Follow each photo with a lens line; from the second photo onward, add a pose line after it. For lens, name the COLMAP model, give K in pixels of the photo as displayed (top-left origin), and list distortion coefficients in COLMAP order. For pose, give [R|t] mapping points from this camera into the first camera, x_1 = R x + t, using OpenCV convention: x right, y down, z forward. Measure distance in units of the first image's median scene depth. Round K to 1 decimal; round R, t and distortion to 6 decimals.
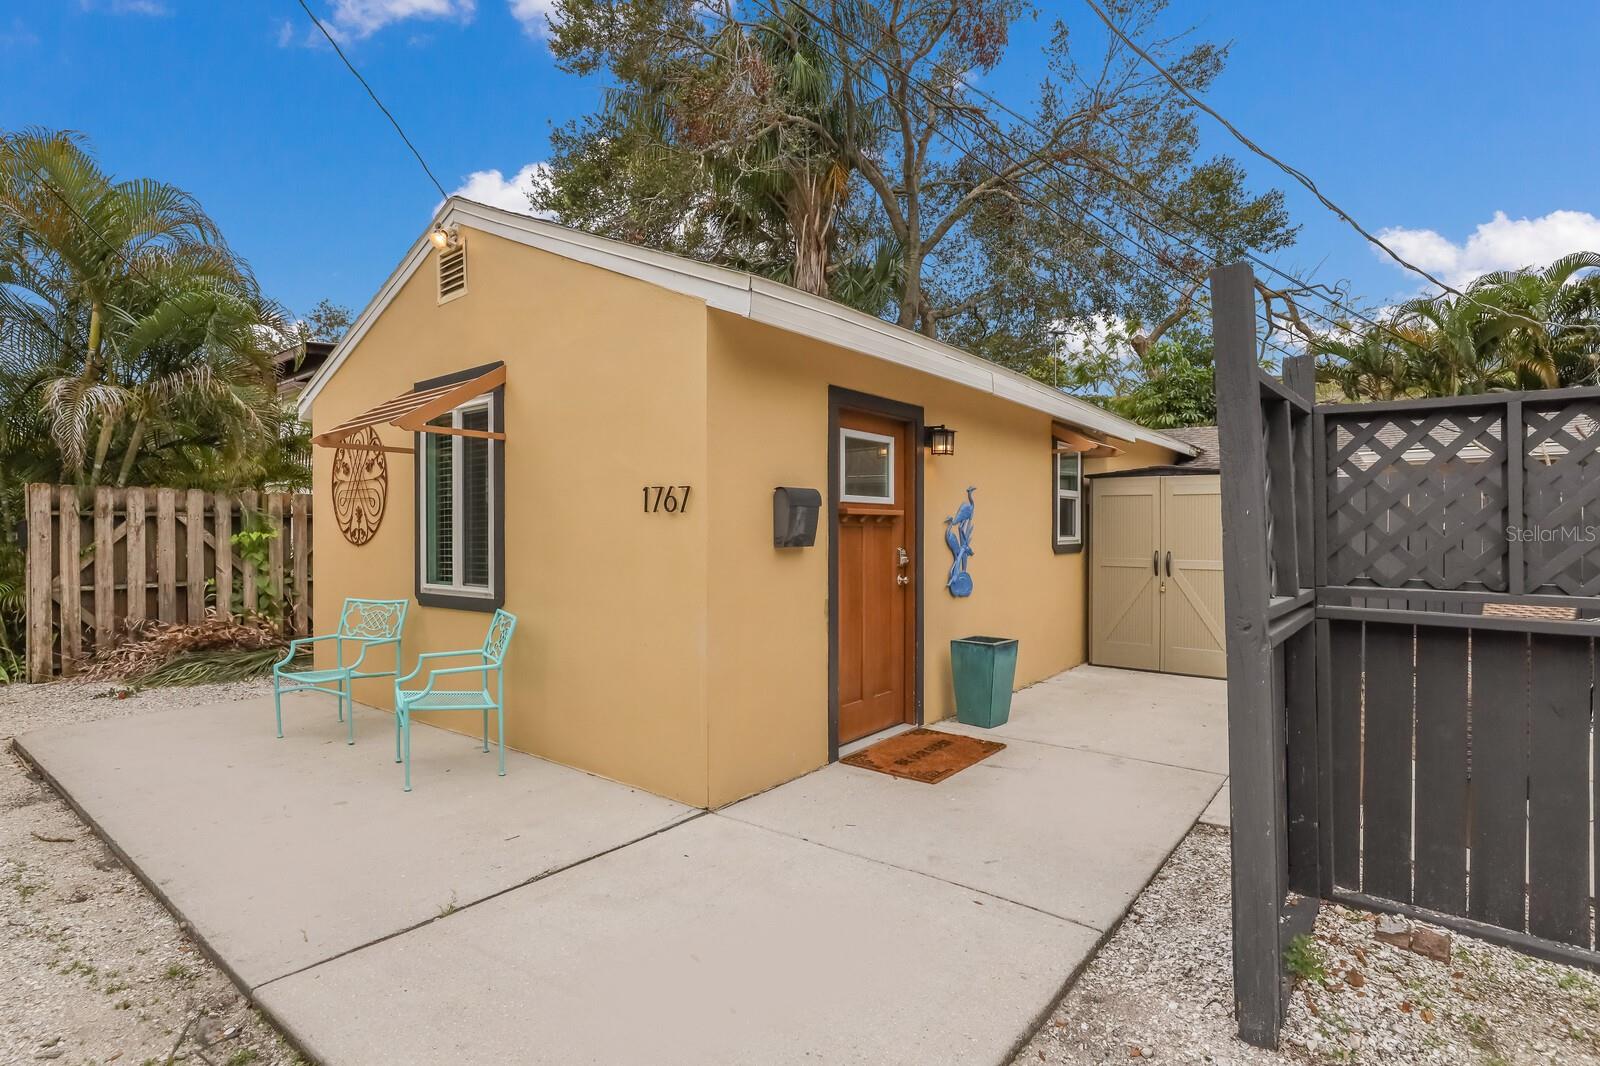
lens RADIAL K [[791.2, 0, 796.4], [0, 791.2, 529.0], [0, 0, 1]] dist [-0.022343, -0.000281]
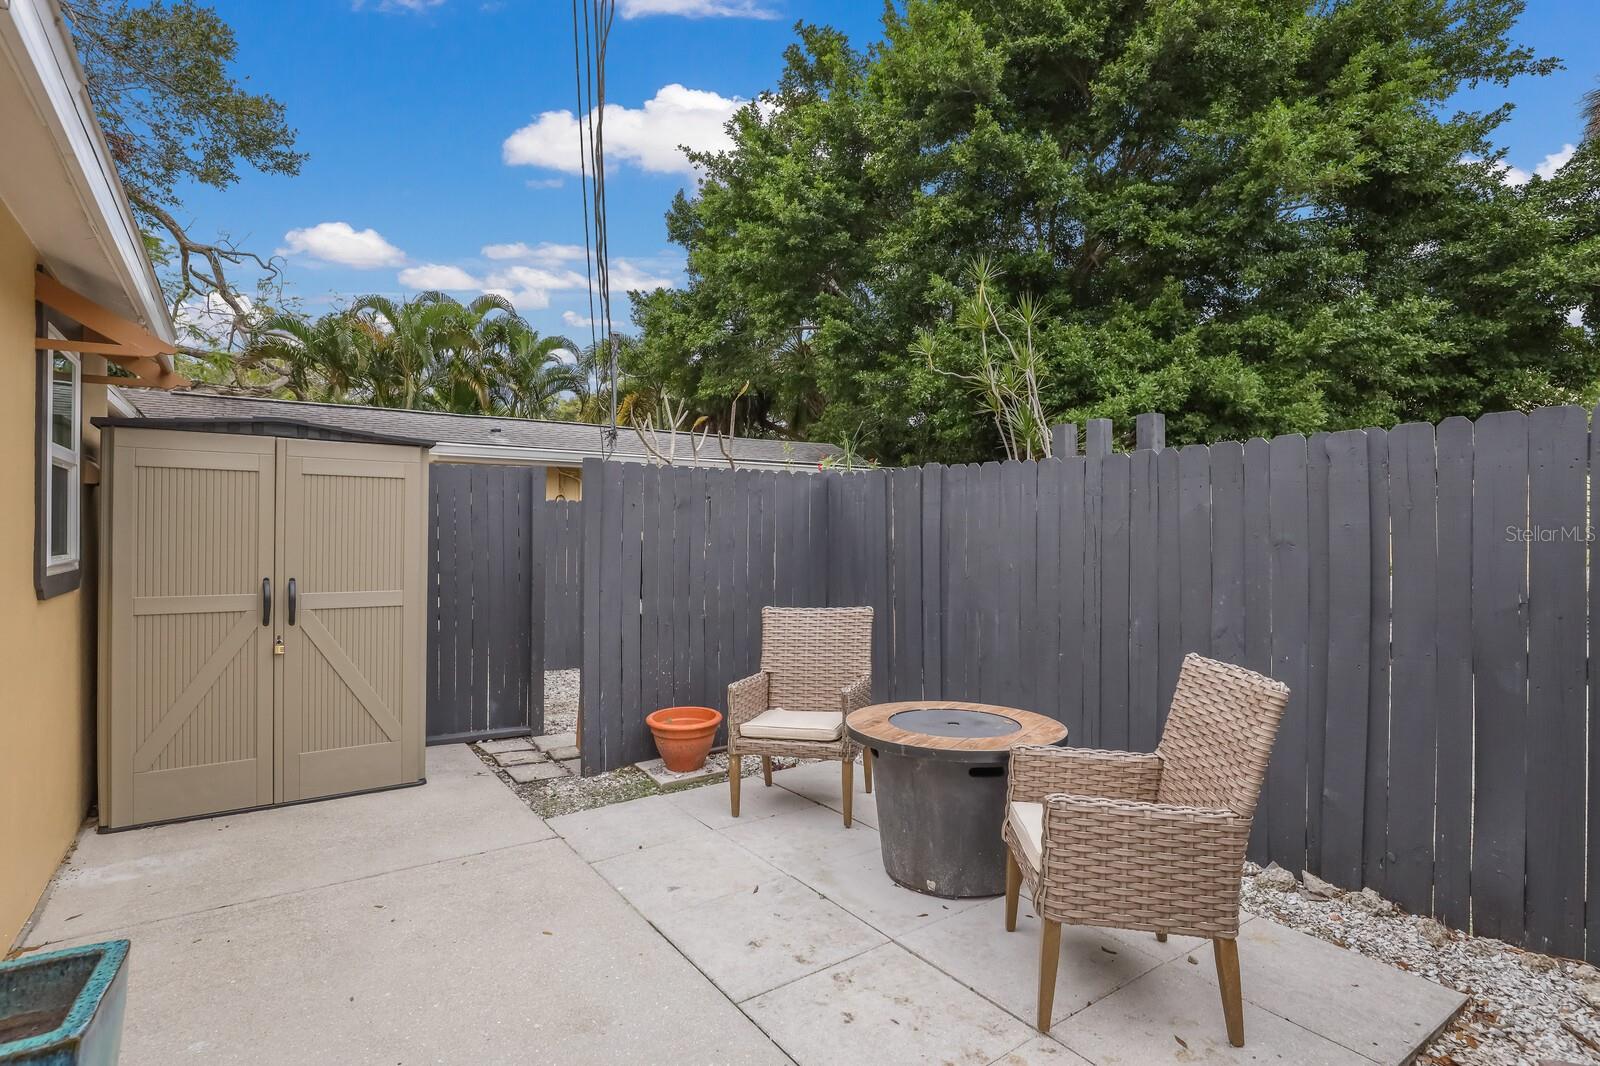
lens RADIAL K [[791.2, 0, 797.8], [0, 791.2, 529.1], [0, 0, 1]] dist [-0.022343, -0.000281]
pose [[0.298592, 0.004771, 0.954369, 0.059686], [-0.001803, 0.999989, -0.004435, -0.003306], [-0.954379, -0.000397, 0.298598, 0.475023]]
